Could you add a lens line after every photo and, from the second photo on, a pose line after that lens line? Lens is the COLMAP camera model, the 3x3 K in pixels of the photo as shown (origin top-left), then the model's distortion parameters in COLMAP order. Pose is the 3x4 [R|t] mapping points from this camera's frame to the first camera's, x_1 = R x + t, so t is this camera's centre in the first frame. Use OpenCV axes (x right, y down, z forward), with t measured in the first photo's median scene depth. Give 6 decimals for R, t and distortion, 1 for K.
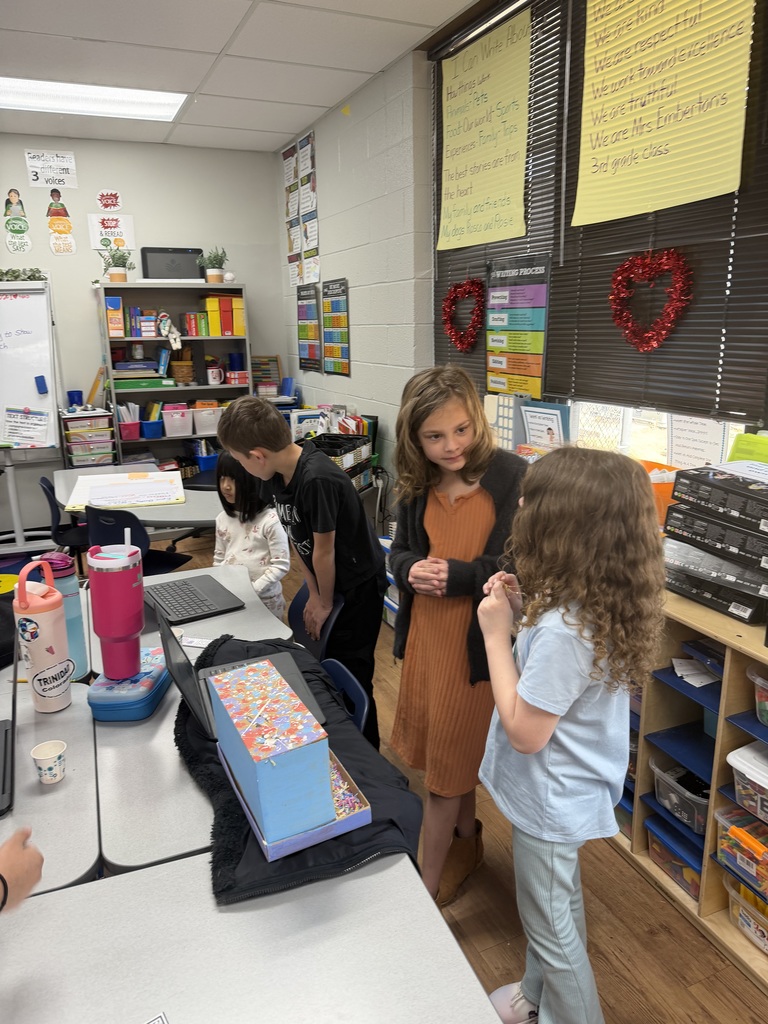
lens RADIAL K [[726.6, 0, 383.2], [0, 726.6, 515.8], [0, 0, 1]] dist [-0.009921, -0.026710]
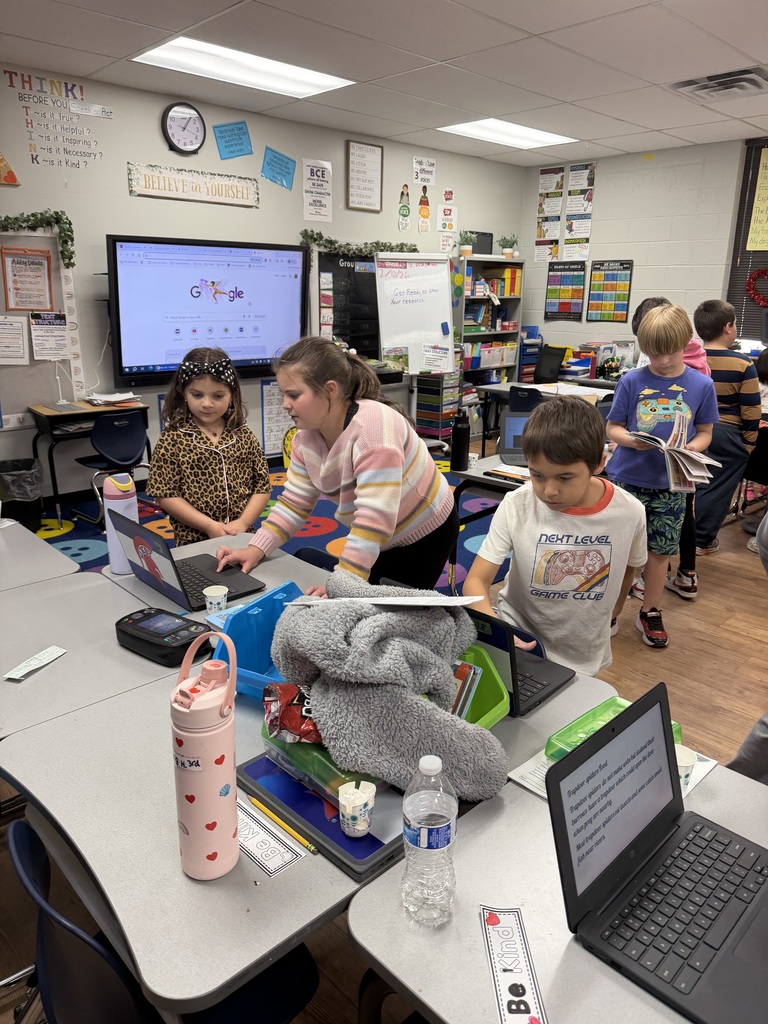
lens RADIAL K [[726.6, 0, 380.5], [0, 726.6, 522.5], [0, 0, 1]] dist [-0.009921, -0.026710]
pose [[0.933025, -0.095679, 0.346858, -1.057132], [0.078887, 0.994938, 0.062246, 0.093953], [-0.351058, -0.030714, 0.935850, -0.283037]]
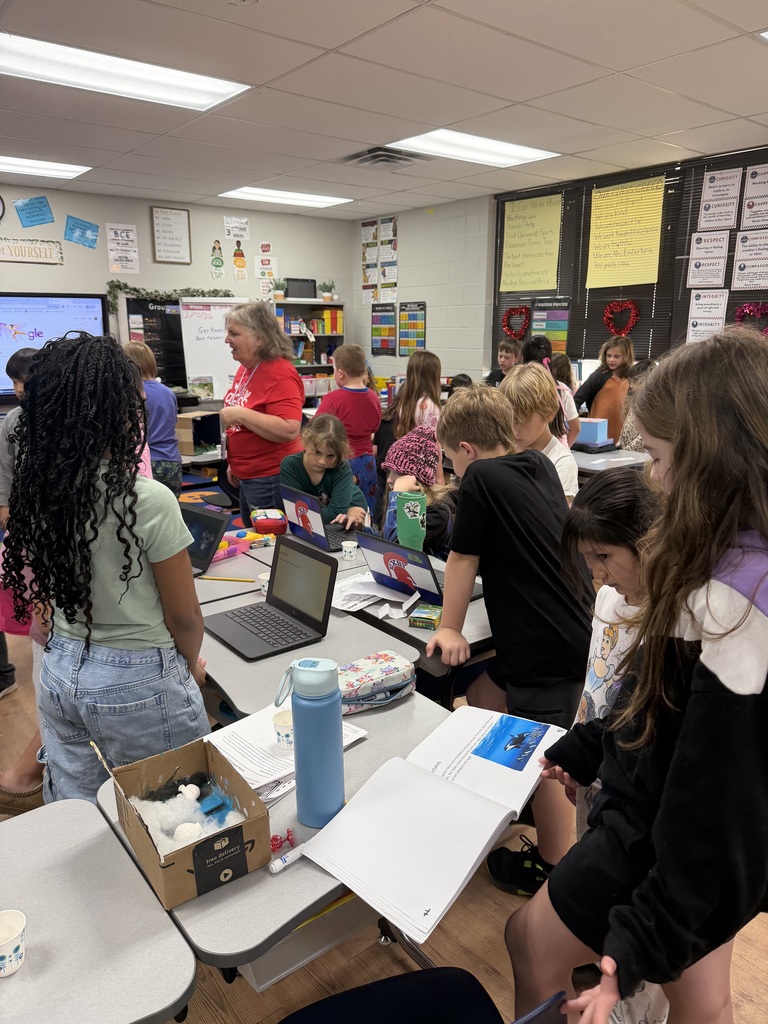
lens RADIAL K [[726.6, 0, 383.5], [0, 726.6, 563.6], [0, 0, 1]] dist [-0.009921, -0.026710]
pose [[0.965497, -0.067626, 0.251479, -0.588209], [0.055404, 0.996927, 0.055372, 0.199578], [-0.254451, -0.039529, 0.966277, -0.683253]]
